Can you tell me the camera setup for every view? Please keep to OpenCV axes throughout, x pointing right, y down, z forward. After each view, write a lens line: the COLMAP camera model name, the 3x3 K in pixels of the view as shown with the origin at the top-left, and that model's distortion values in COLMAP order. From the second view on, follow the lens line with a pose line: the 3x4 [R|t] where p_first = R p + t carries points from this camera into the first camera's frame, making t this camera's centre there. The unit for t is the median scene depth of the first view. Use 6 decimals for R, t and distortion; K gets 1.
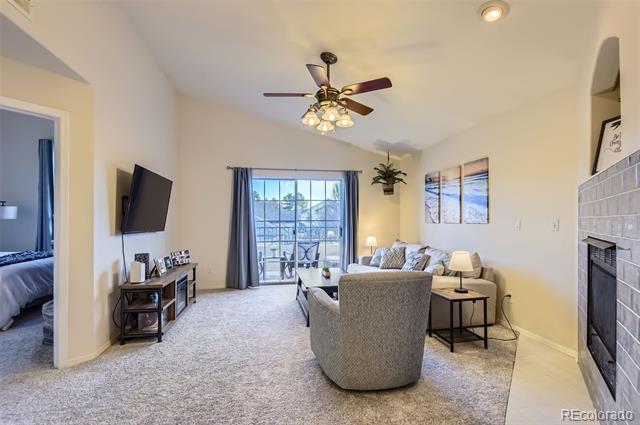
lens RADIAL K [[296.9, 0, 321.0], [0, 296.9, 219.6], [0, 0, 1]] dist [-0.000231, -0.000216]
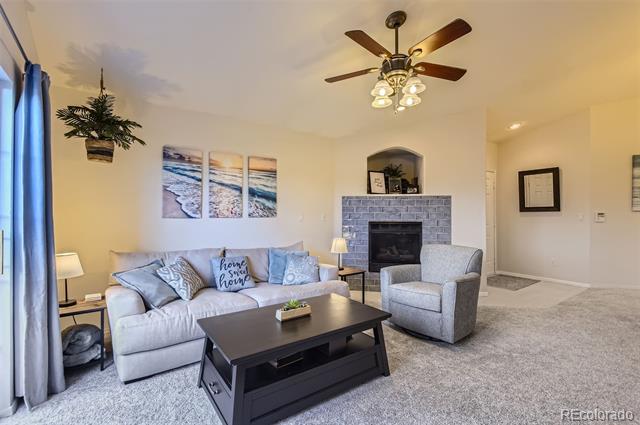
lens RADIAL K [[295.4, 0, 321.2], [0, 295.4, 213.4], [0, 0, 1]] dist [-0.004167, -0.001328]
pose [[-0.416146, 0.002642, 0.909294, -0.415318], [-0.003511, 0.999984, -0.004512, 0.002902], [-0.909291, -0.005070, -0.416130, 1.004516]]
